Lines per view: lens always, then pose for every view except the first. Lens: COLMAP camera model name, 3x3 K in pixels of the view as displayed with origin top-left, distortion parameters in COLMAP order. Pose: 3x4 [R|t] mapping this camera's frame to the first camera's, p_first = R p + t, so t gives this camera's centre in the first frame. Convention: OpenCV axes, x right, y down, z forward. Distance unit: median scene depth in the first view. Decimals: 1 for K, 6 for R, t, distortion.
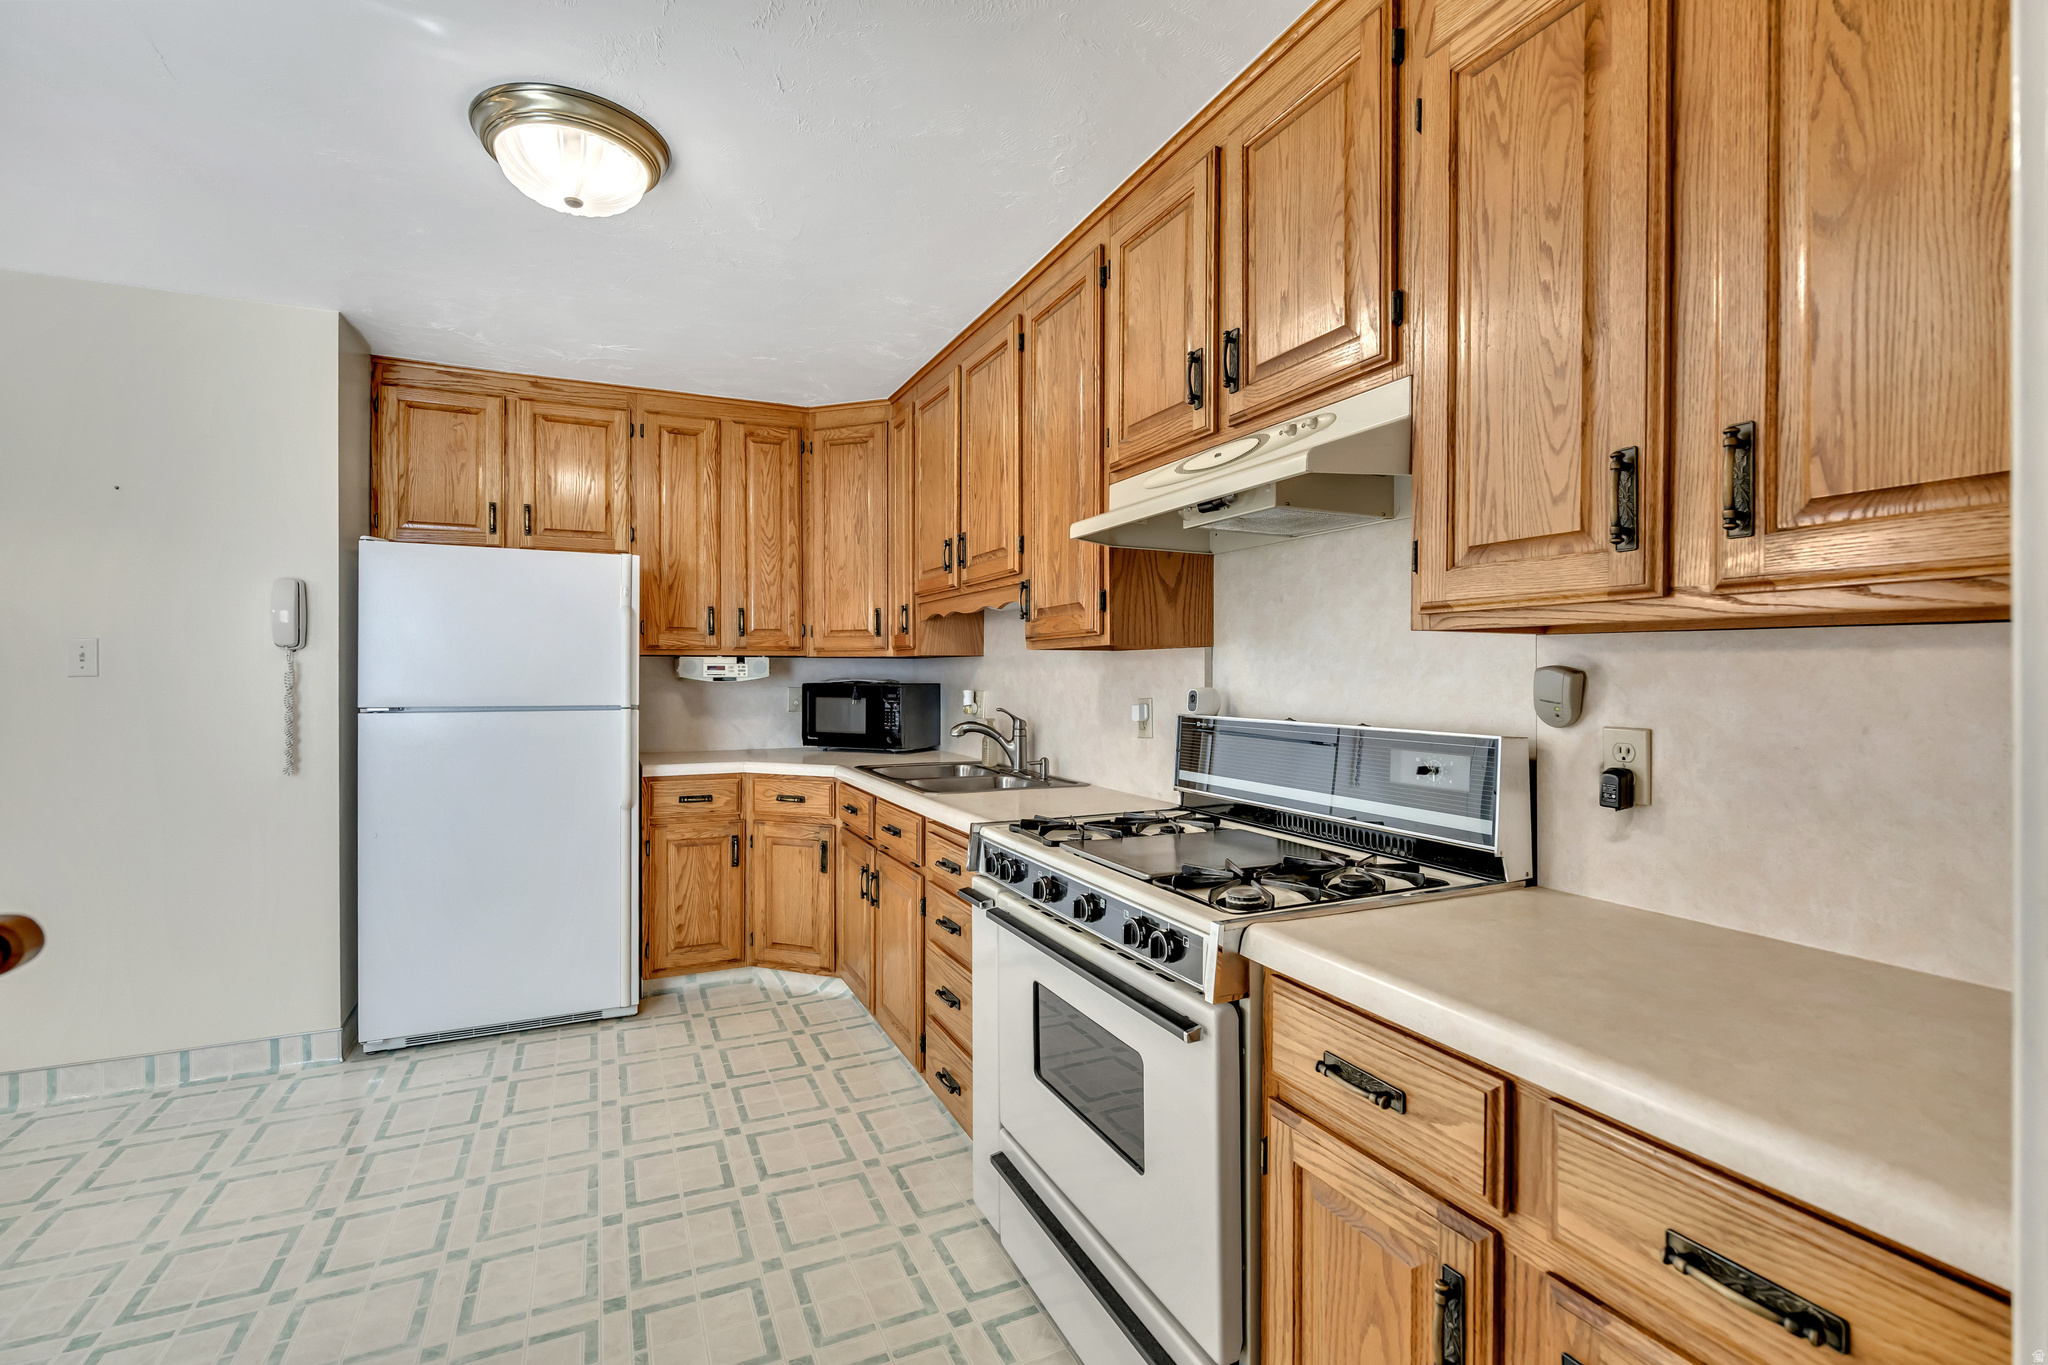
lens RADIAL K [[909.8, 0, 1000.2], [0, 909.8, 671.1], [0, 0, 1]] dist [-0.003870, -0.000979]
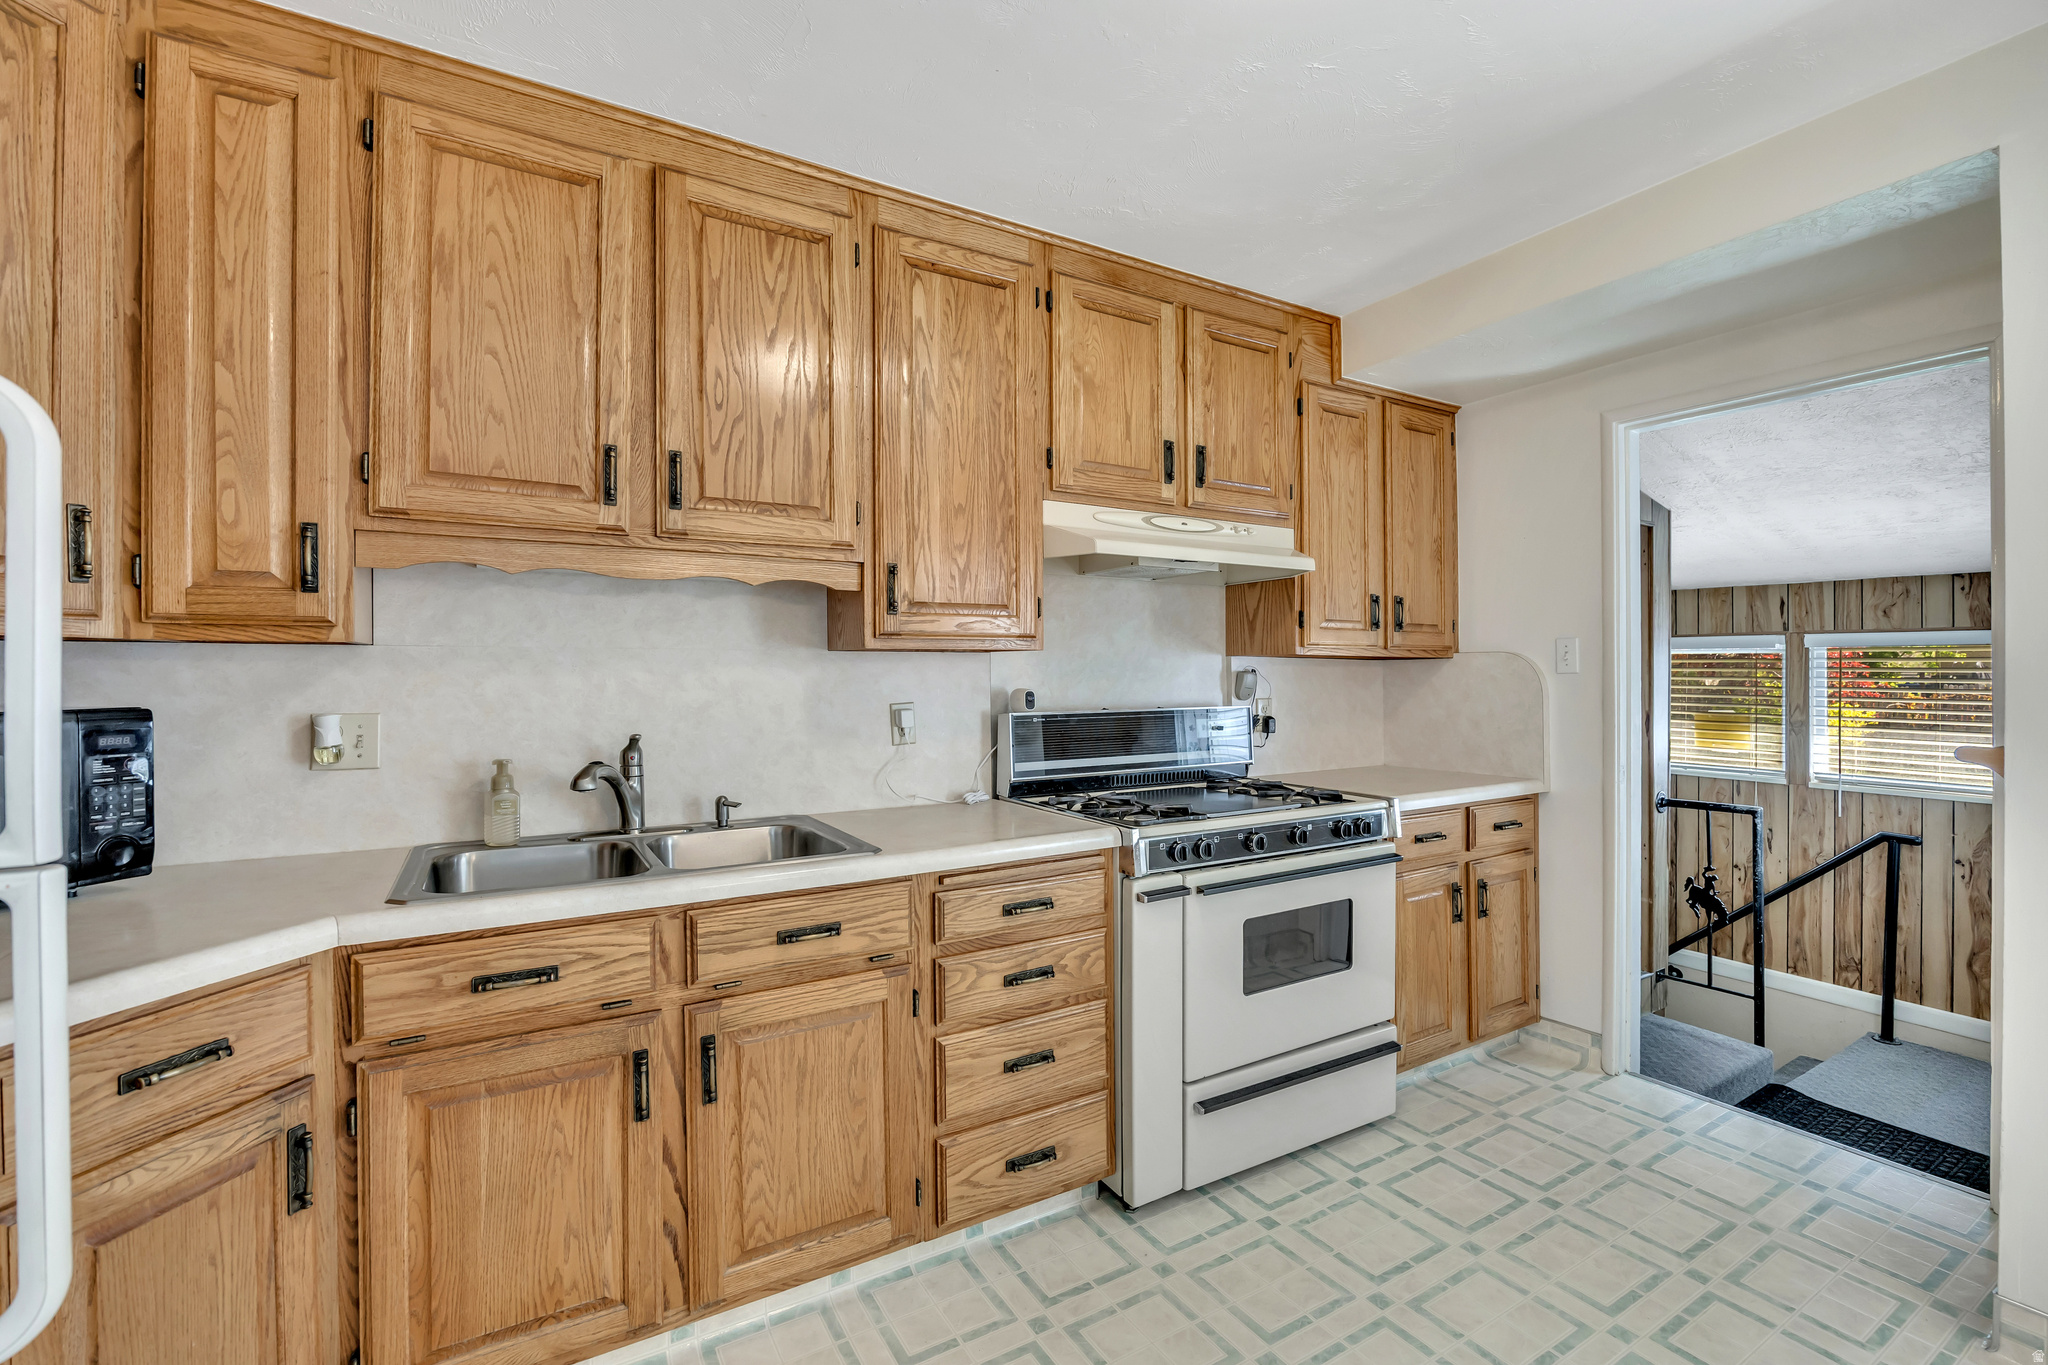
lens RADIAL K [[882.2, 0, 1026.2], [0, 882.2, 672.4], [0, 0, 1]] dist [-0.021478, 0.000038]
pose [[-0.109882, -0.003611, 0.993938, -0.577525], [-0.001900, 0.999992, 0.003423, -0.003820], [-0.993943, -0.001513, -0.109888, 0.731096]]
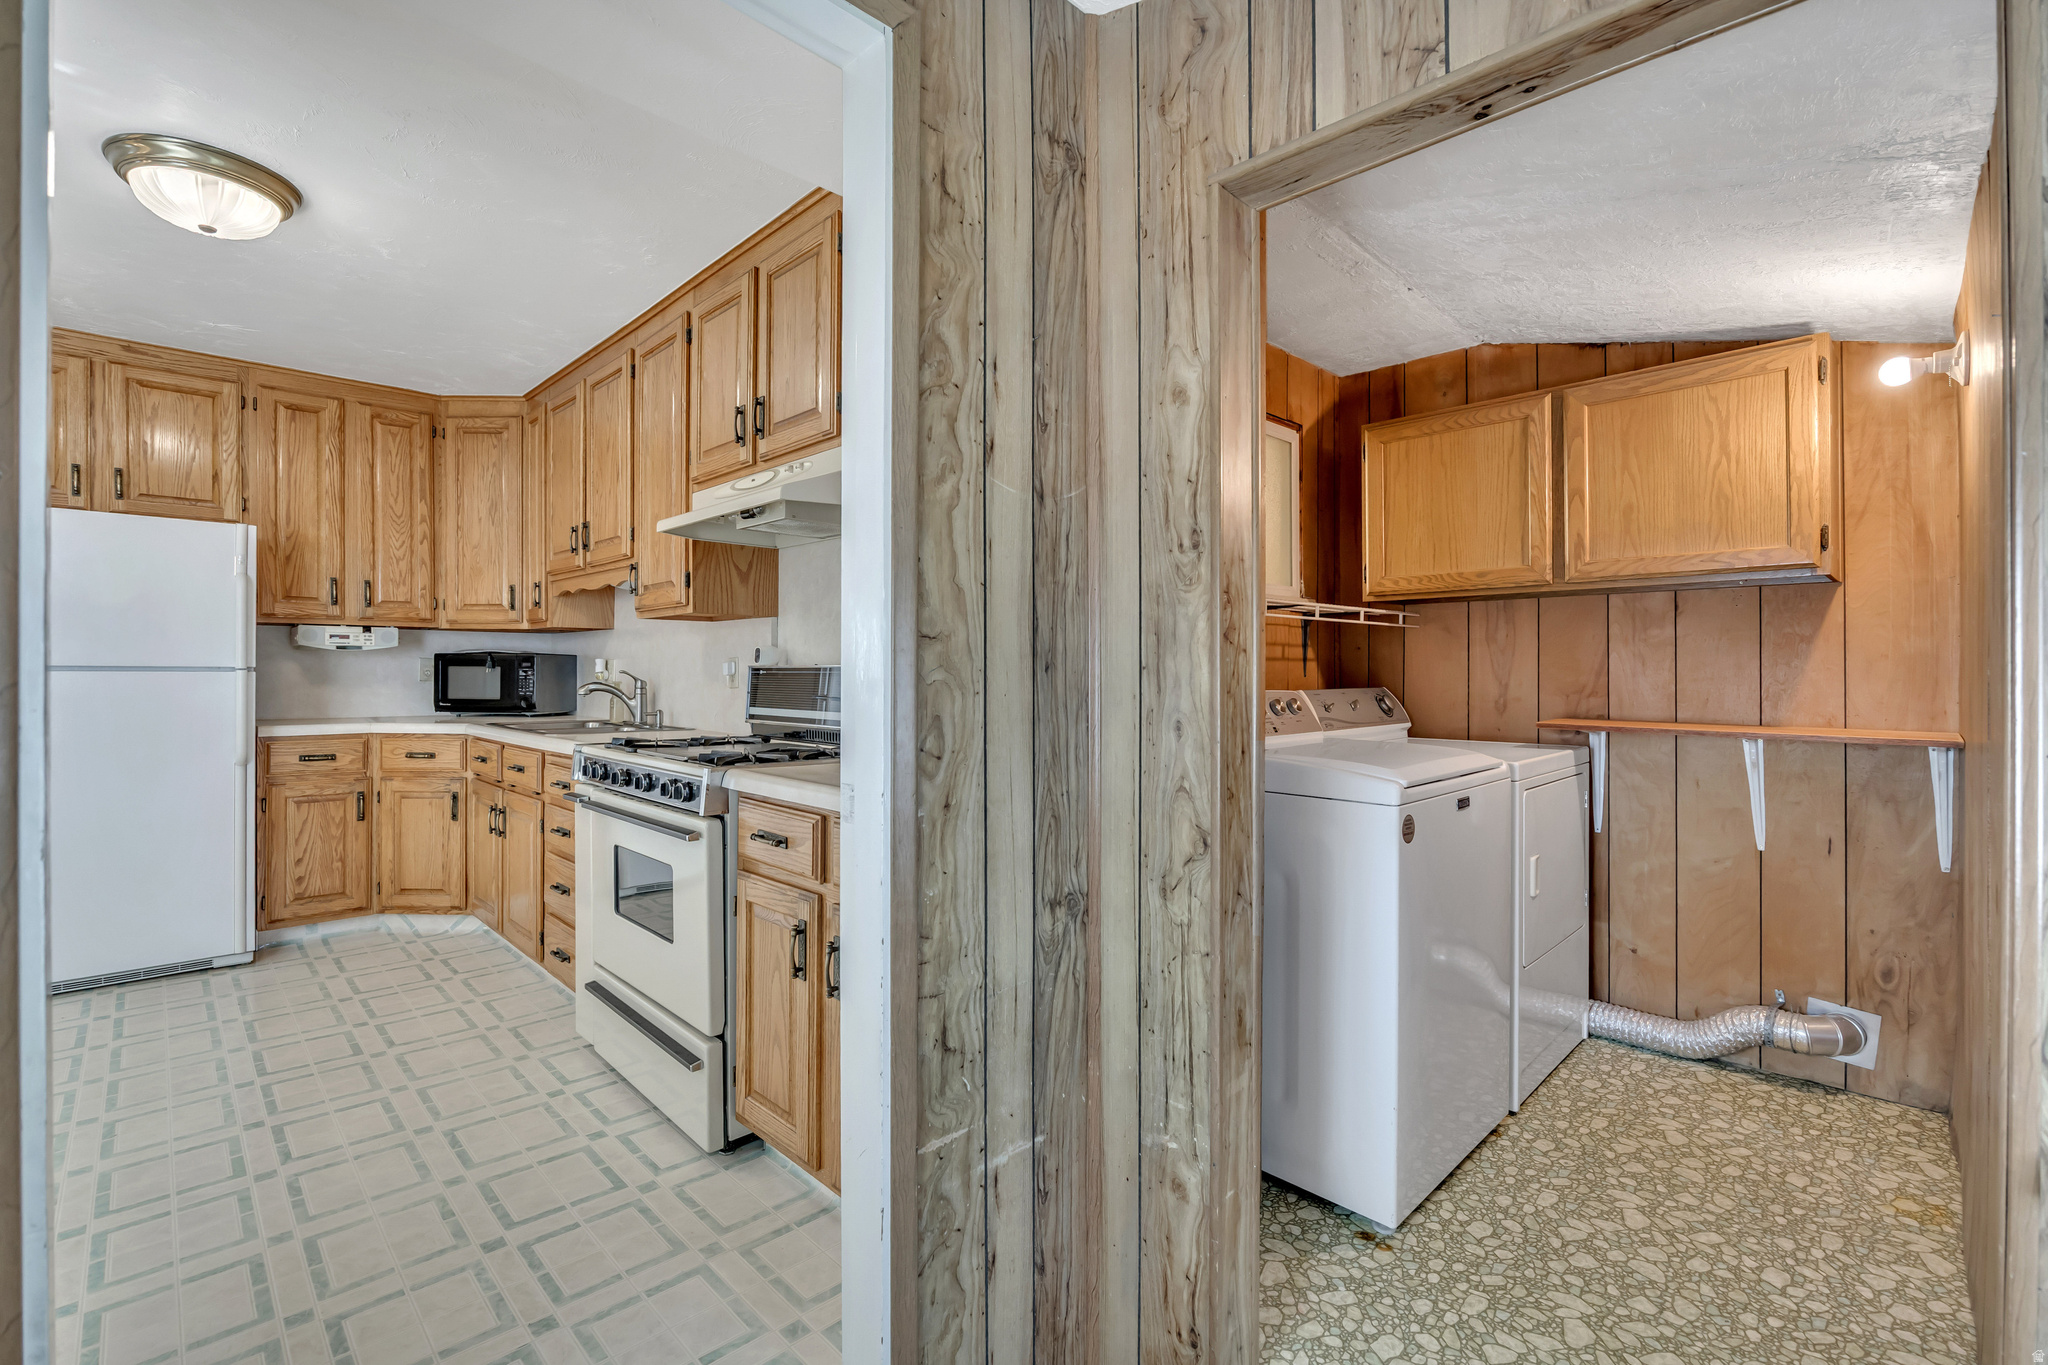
lens RADIAL K [[909.8, 0, 1000.2], [0, 909.8, 671.1], [0, 0, 1]] dist [-0.003870, -0.000979]
pose [[0.944321, 0.002176, 0.329019, 0.069344], [-0.004016, 0.999980, 0.004912, 0.031029], [-0.329002, -0.005959, 0.944310, -0.263628]]
